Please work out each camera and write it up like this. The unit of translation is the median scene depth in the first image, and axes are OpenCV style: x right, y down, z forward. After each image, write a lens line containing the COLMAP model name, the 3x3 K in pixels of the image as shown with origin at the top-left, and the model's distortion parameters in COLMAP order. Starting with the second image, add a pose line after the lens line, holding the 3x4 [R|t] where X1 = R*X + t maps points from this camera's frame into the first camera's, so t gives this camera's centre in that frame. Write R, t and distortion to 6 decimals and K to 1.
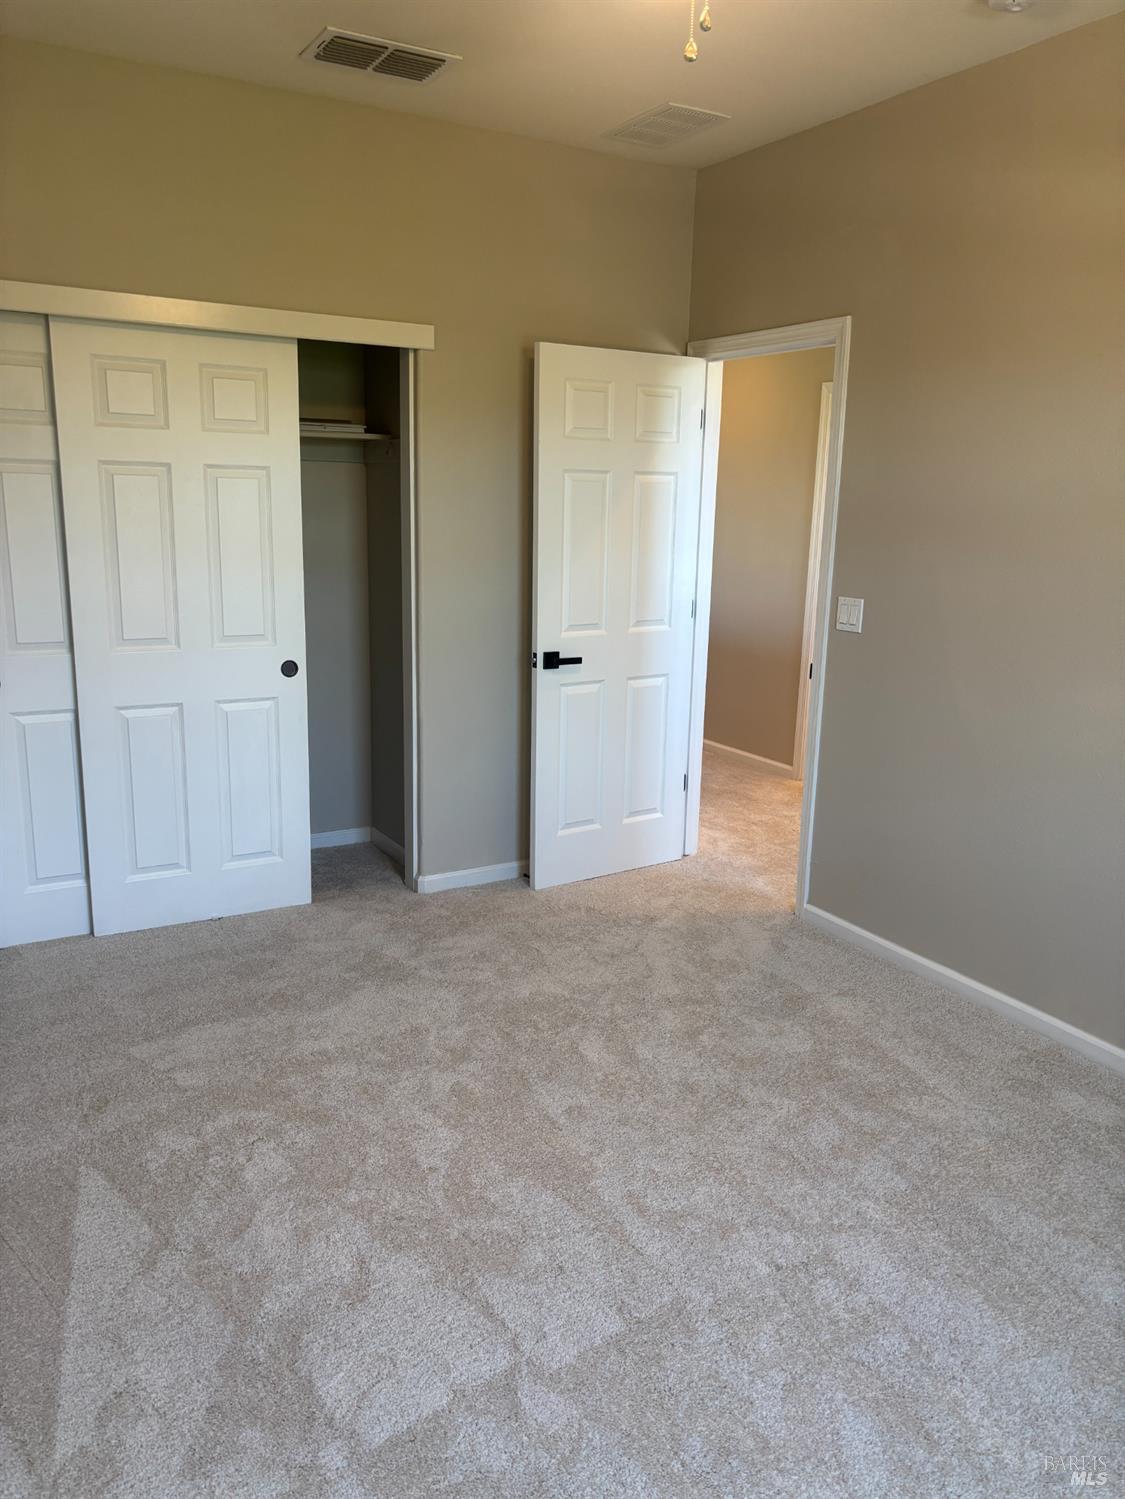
lens RADIAL K [[1135.0, 0, 563.5], [0, 1135.0, 746.0], [0, 0, 1]] dist [0.047467, -0.020289]
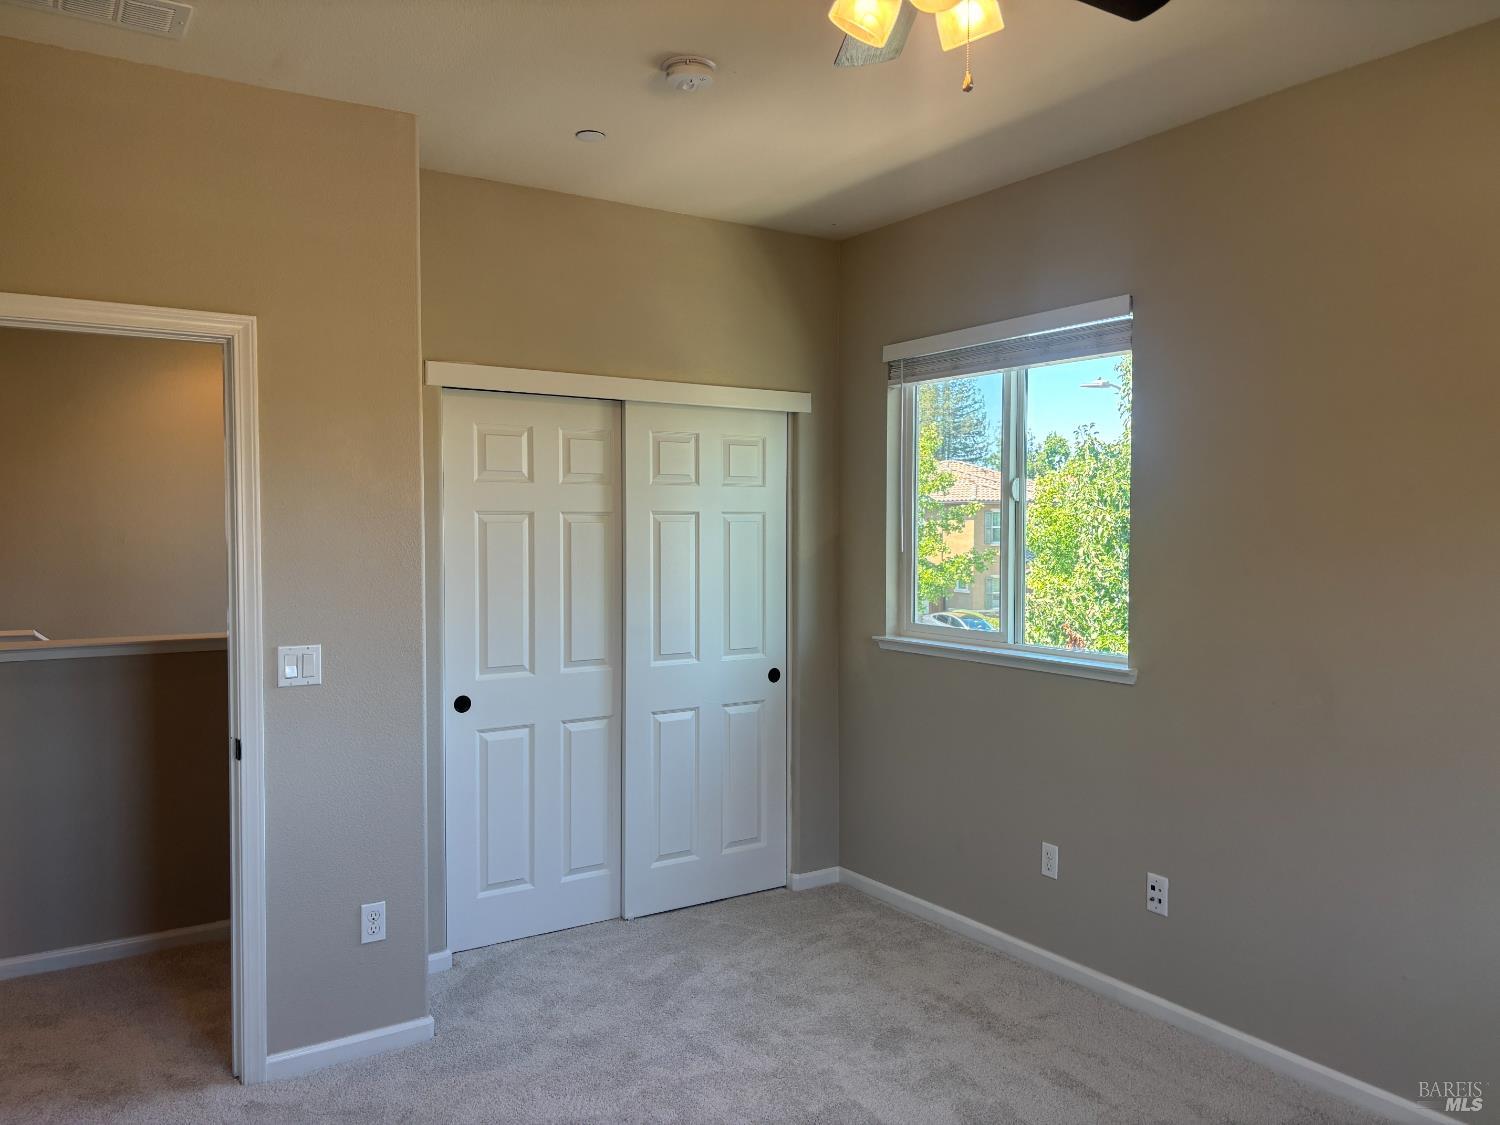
lens RADIAL K [[1135.7, 0, 742.0], [0, 1135.7, 562.0], [0, 0, 1]] dist [0.047467, -0.020289]
pose [[0.990570, -0.025361, 0.134643, -0.365430], [0.050266, 0.981464, -0.184939, 0.028449], [-0.127457, 0.189963, 0.973483, -0.151104]]
